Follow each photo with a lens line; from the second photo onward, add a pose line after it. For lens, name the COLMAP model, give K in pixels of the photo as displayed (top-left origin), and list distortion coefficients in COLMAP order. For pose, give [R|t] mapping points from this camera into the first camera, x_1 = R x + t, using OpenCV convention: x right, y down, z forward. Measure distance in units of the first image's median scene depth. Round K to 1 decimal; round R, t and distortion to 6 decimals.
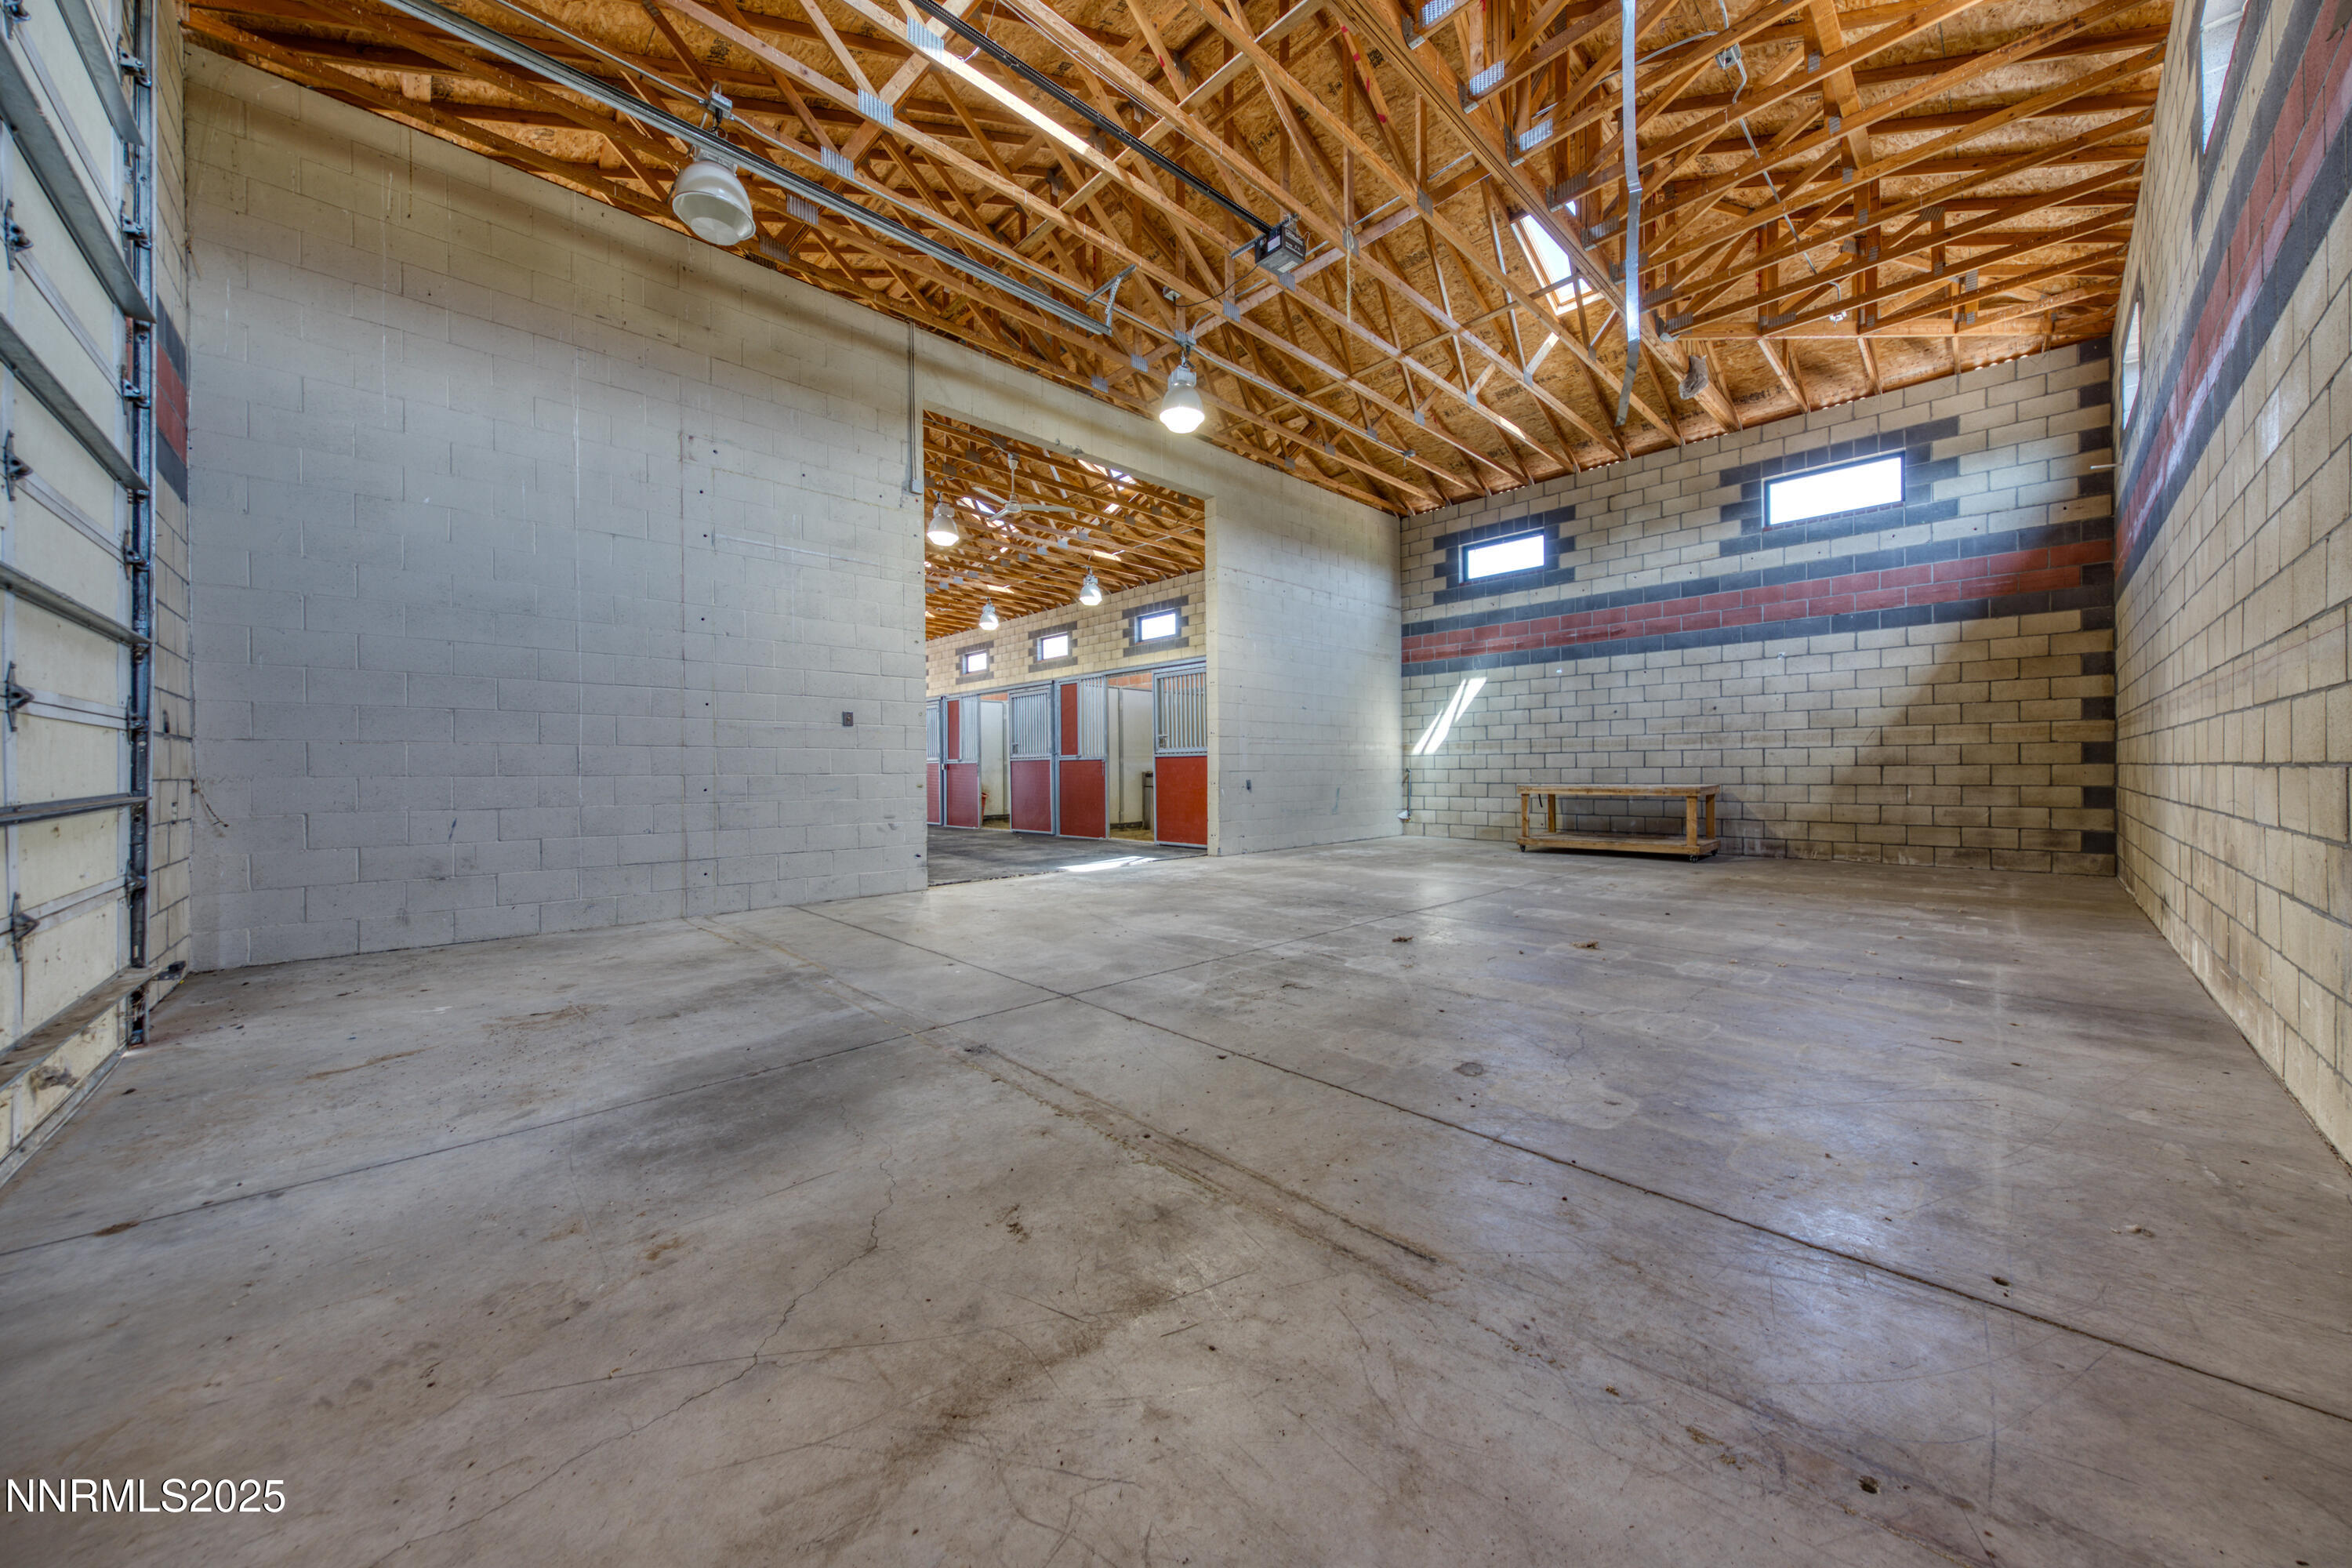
lens RADIAL K [[789.5, 0, 1217.2], [0, 789.5, 775.7], [0, 0, 1]] dist [0.002094, -0.002312]
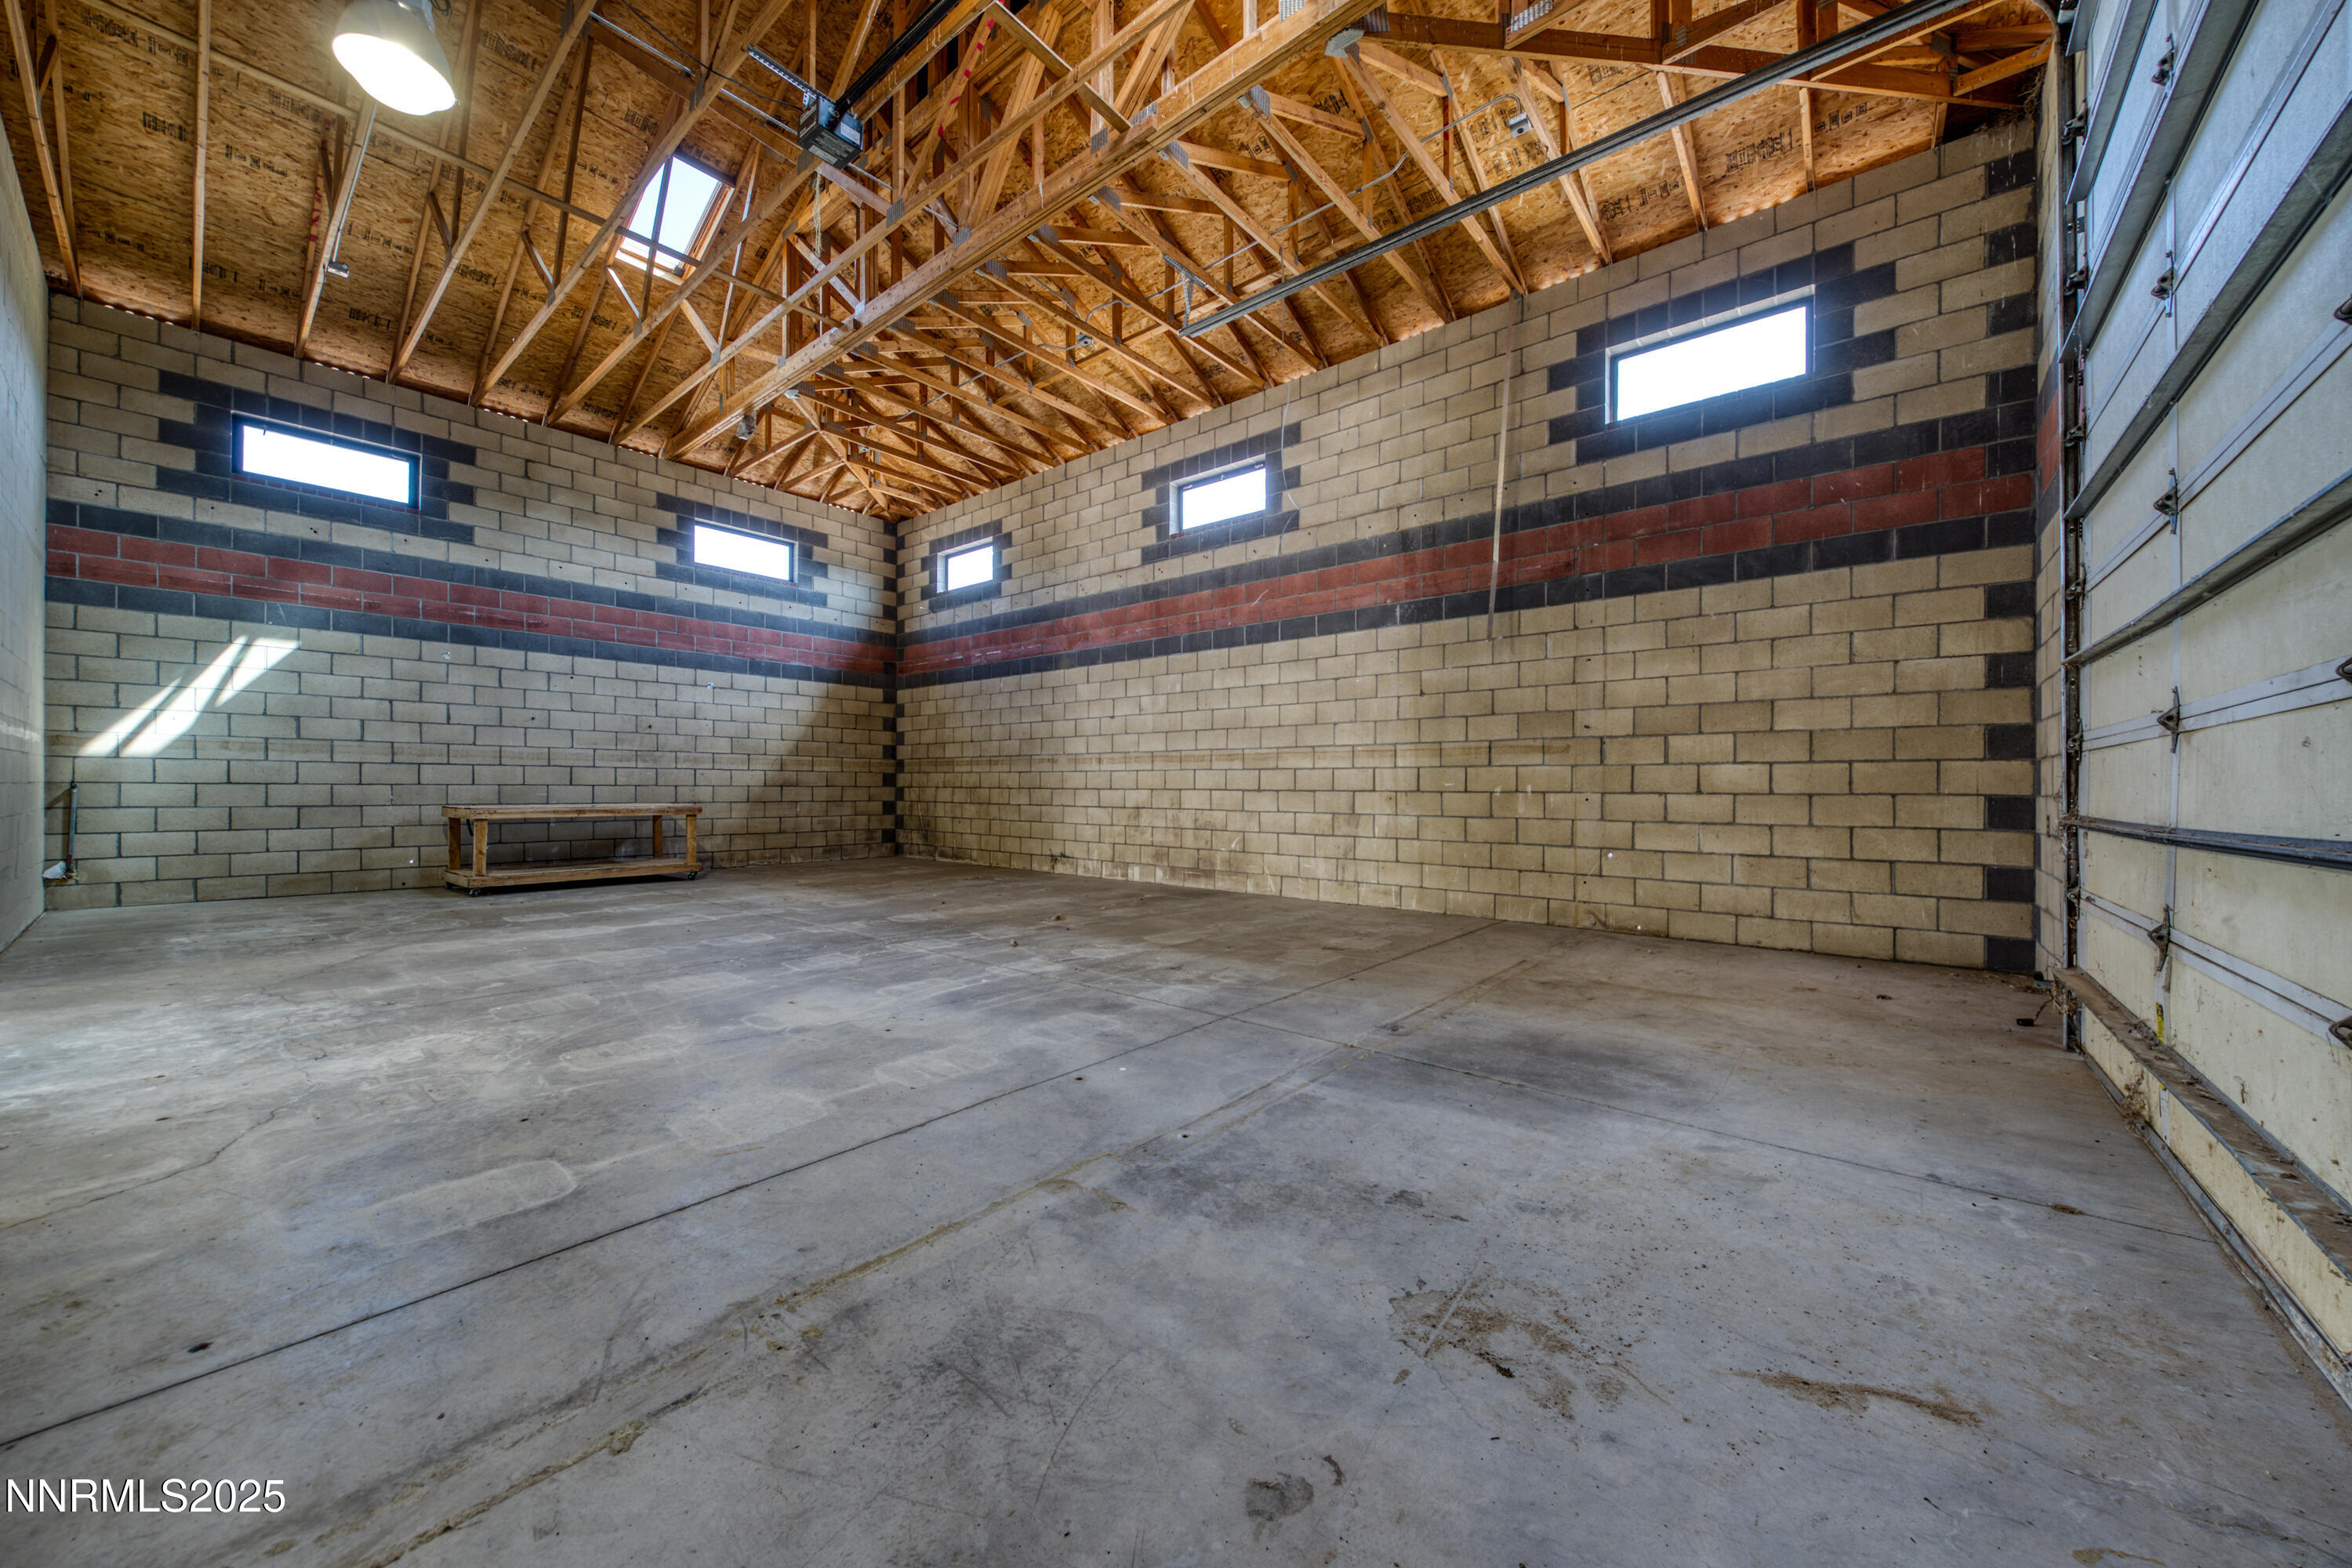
lens RADIAL K [[845.1, 0, 1139.8], [0, 845.1, 791.3], [0, 0, 1]] dist [0.002081, -0.000169]
pose [[-0.055096, 0.003271, 0.998476, -0.533440], [0.000350, 0.999995, -0.003257, -0.000398], [-0.998481, 0.000170, -0.055097, 0.499756]]
